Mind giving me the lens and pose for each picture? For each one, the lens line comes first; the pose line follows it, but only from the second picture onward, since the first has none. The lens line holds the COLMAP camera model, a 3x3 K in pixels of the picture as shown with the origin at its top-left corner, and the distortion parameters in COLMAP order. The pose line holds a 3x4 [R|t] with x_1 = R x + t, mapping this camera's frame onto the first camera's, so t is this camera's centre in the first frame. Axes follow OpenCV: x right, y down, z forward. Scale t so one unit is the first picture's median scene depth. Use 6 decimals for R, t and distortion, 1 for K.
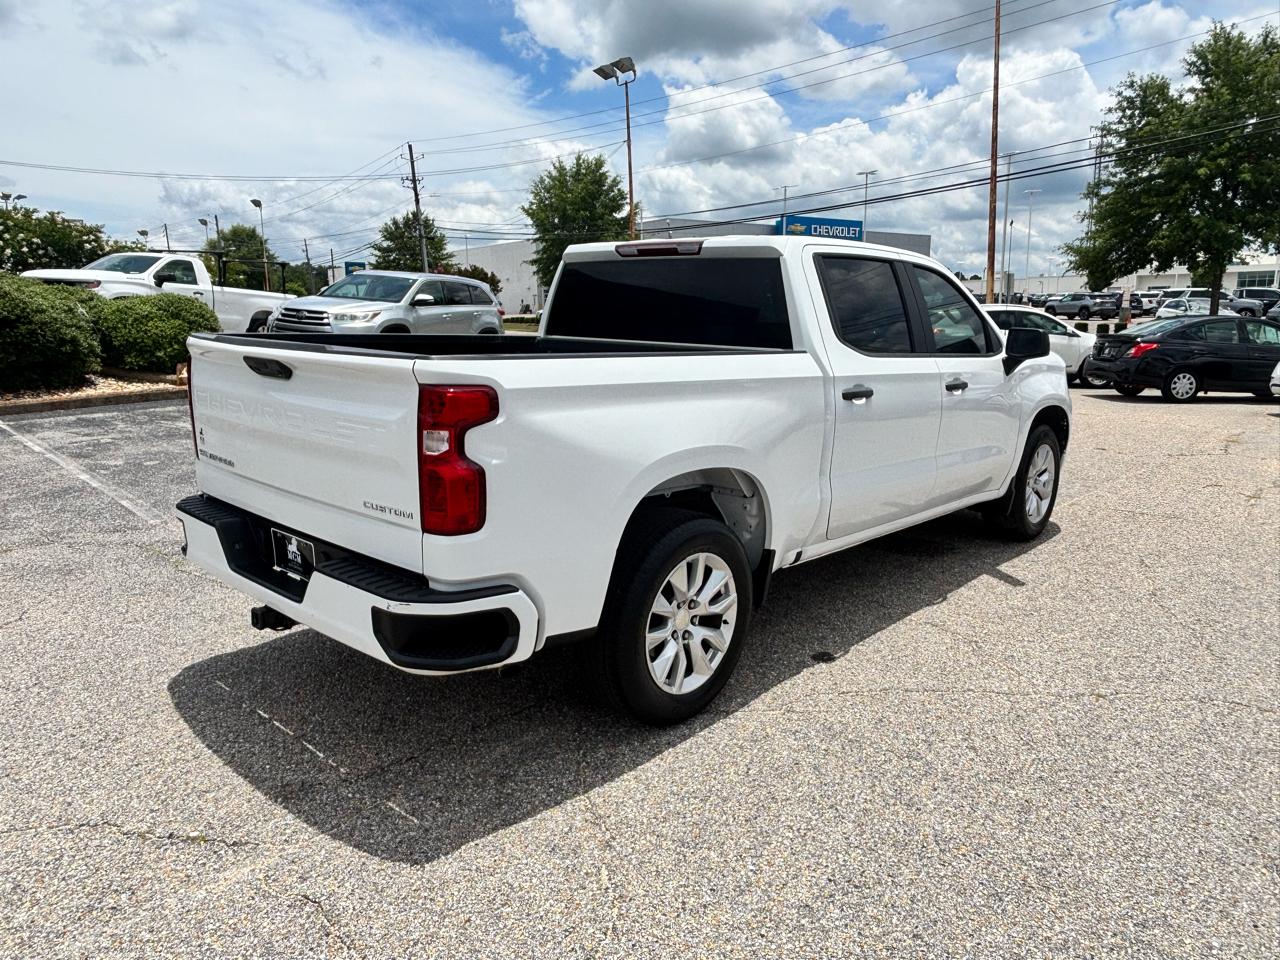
lens RADIAL K [[877.9, 0, 638.5], [0, 877.9, 484.7], [0, 0, 1]] dist [0.033152, -0.049830]
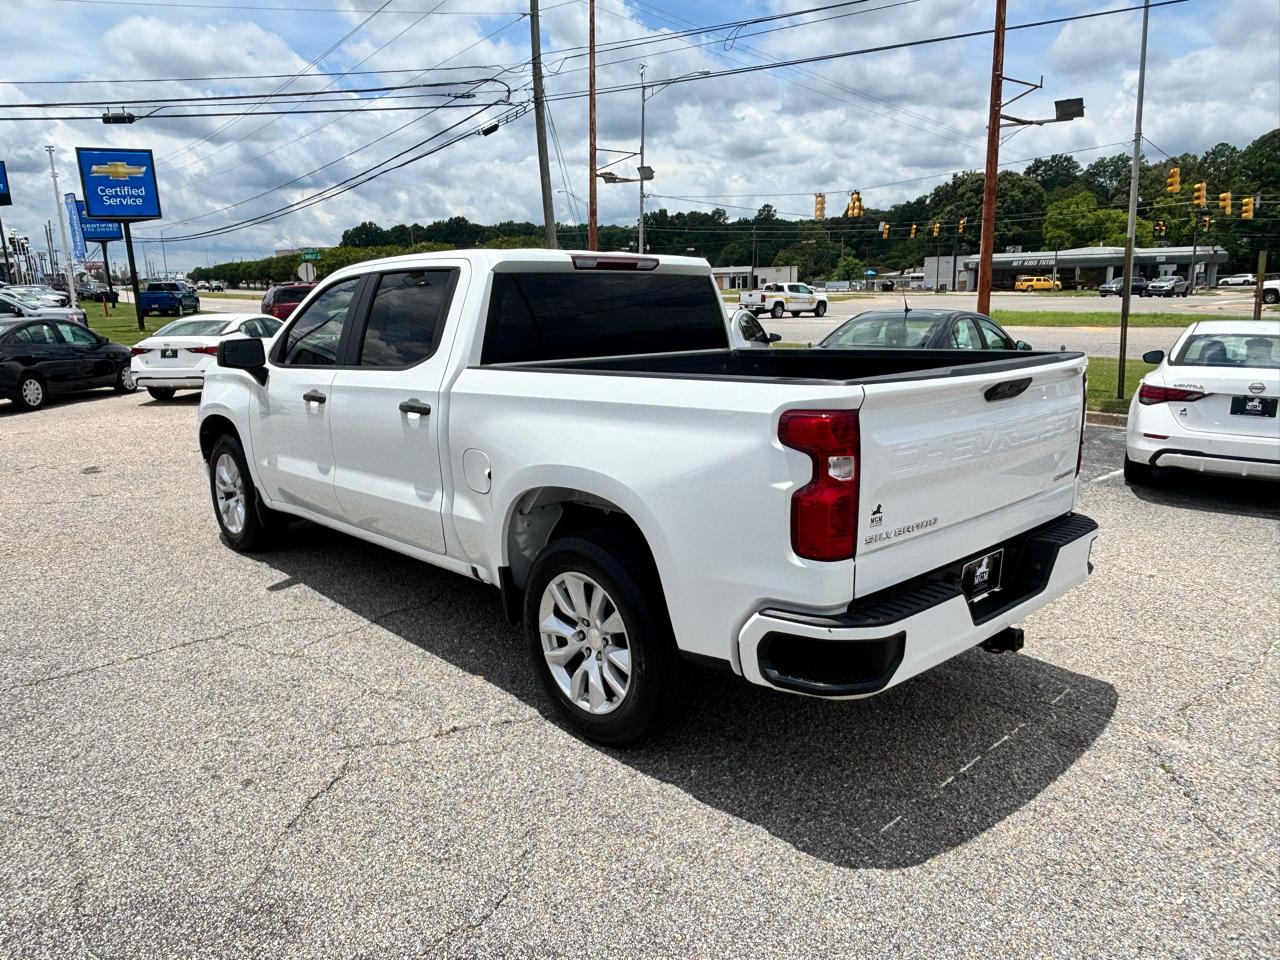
lens RADIAL K [[877.9, 0, 640.9], [0, 877.9, 480.7], [0, 0, 1]] dist [0.033152, -0.049830]
pose [[0.074727, -0.217584, 0.973177, -0.789932], [0.218515, 0.955760, 0.196911, -0.175645], [-0.972968, 0.197939, 0.118967, 0.712907]]
